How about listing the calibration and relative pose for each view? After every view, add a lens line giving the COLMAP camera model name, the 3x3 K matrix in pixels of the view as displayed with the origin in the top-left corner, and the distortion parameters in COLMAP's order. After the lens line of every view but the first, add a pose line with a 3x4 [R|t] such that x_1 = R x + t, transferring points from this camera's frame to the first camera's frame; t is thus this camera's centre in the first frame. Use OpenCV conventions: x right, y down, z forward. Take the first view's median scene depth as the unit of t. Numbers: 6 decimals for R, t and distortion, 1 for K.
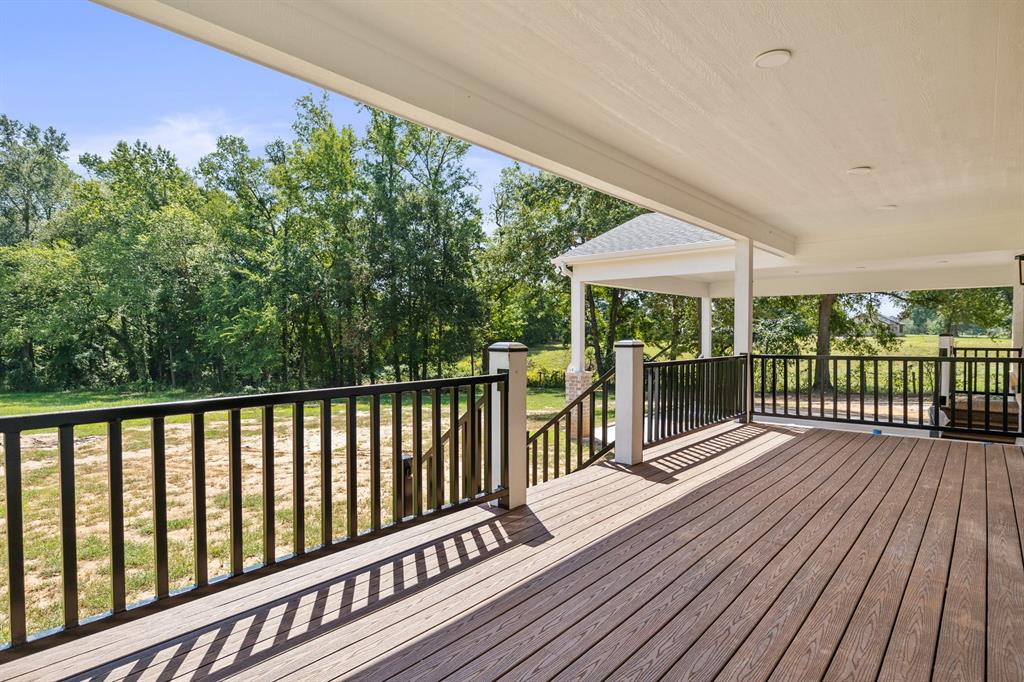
lens RADIAL K [[536.5, 0, 512.0], [0, 536.5, 341.0], [0, 0, 1]] dist [-0.001181, -0.000596]
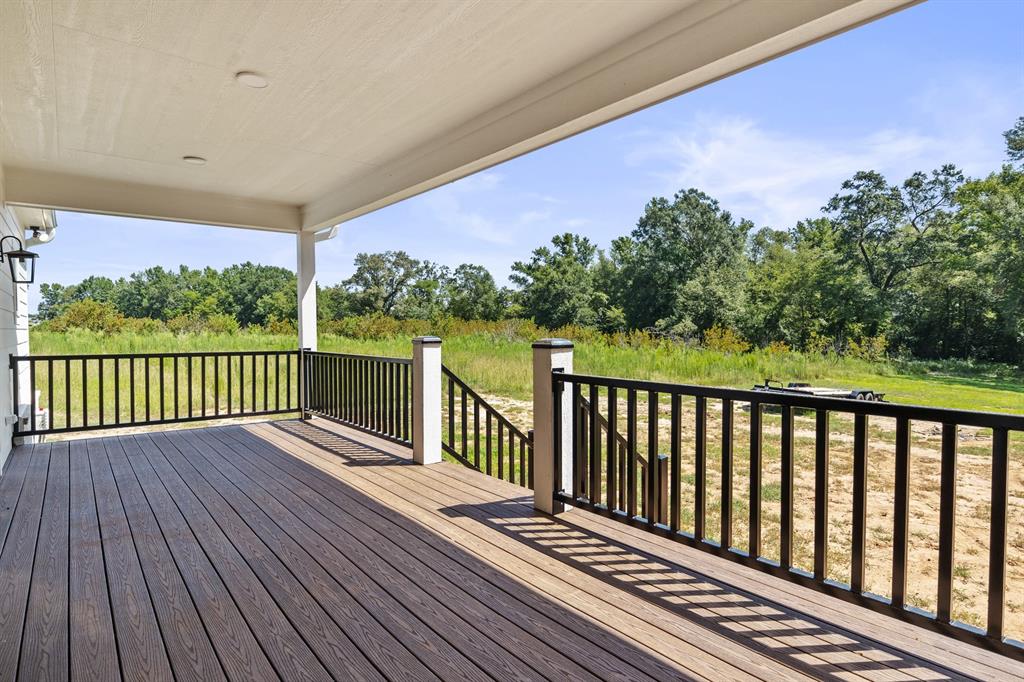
lens RADIAL K [[543.4, 0, 515.6], [0, 543.4, 341.6], [0, 0, 1]] dist [-0.022104, -0.000725]
pose [[-0.156481, 0.019108, -0.987496, 0.993616], [-0.018200, 0.999587, 0.022226, -0.011903], [0.987513, 0.021450, -0.156069, 1.129733]]
